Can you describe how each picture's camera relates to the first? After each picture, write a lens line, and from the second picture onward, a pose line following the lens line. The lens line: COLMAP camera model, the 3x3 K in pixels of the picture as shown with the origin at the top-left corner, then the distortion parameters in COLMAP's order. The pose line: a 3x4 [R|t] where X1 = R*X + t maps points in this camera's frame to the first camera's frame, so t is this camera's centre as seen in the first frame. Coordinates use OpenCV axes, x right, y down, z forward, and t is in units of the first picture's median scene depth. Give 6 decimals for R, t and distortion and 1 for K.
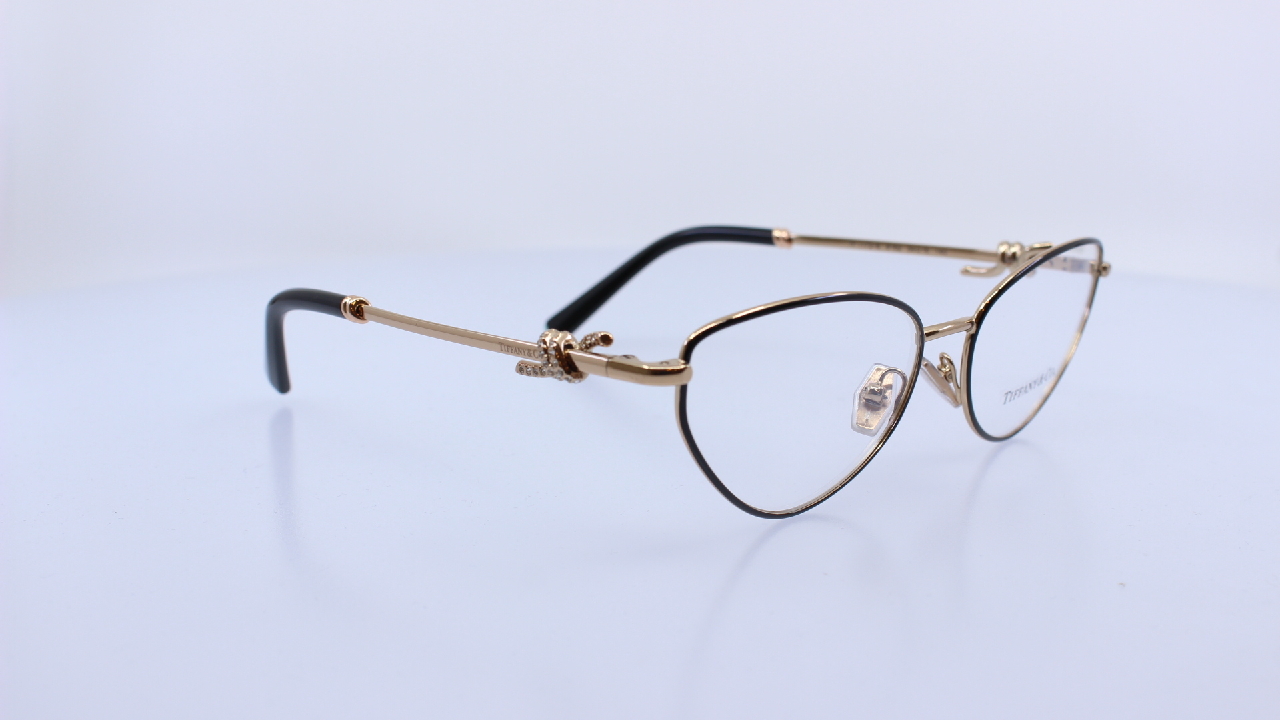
lens RADIAL K [[1533.1, 0, 640.0], [0, 1533.1, 360.0], [0, 0, 1]] dist [-0.074123, -0.011091]
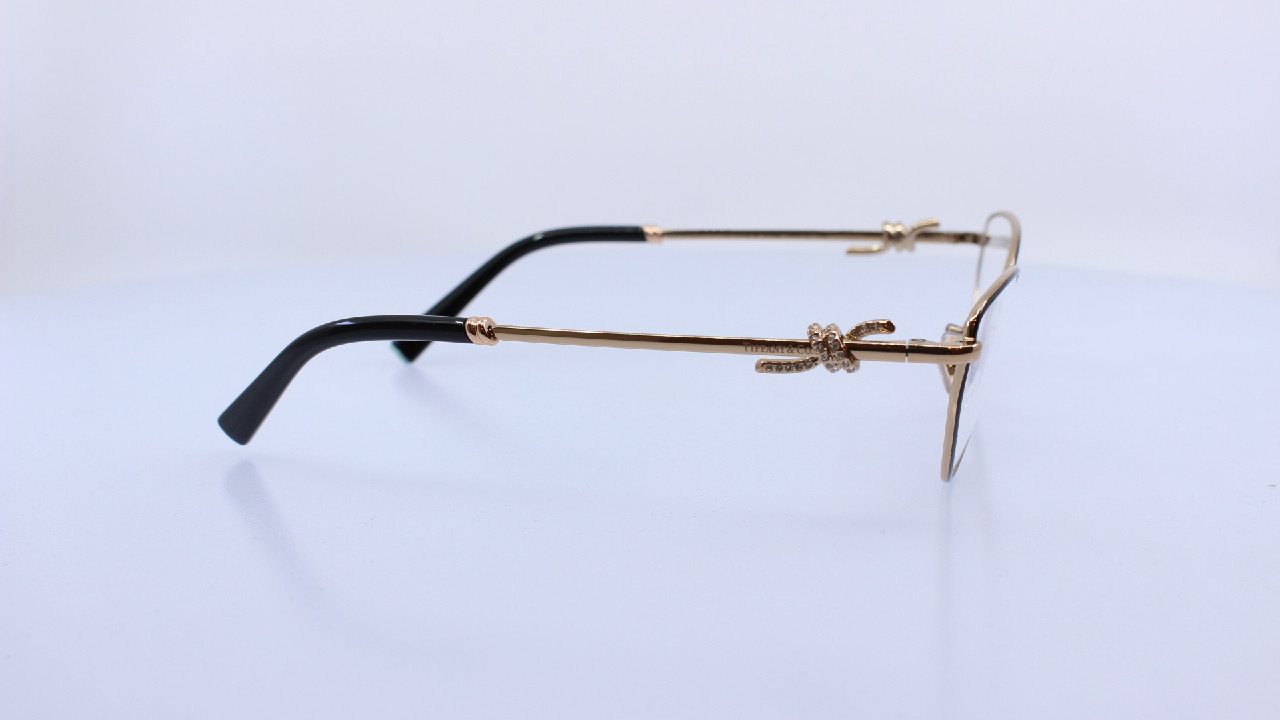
lens RADIAL K [[1533.1, 0, 640.0], [0, 1533.1, 360.0], [0, 0, 1]] dist [-0.074123, -0.011091]
pose [[0.862860, -0.104620, 0.494497, -0.568272], [0.106191, 0.994031, 0.025010, -0.028876], [-0.494162, 0.030931, 0.868819, 0.144697]]
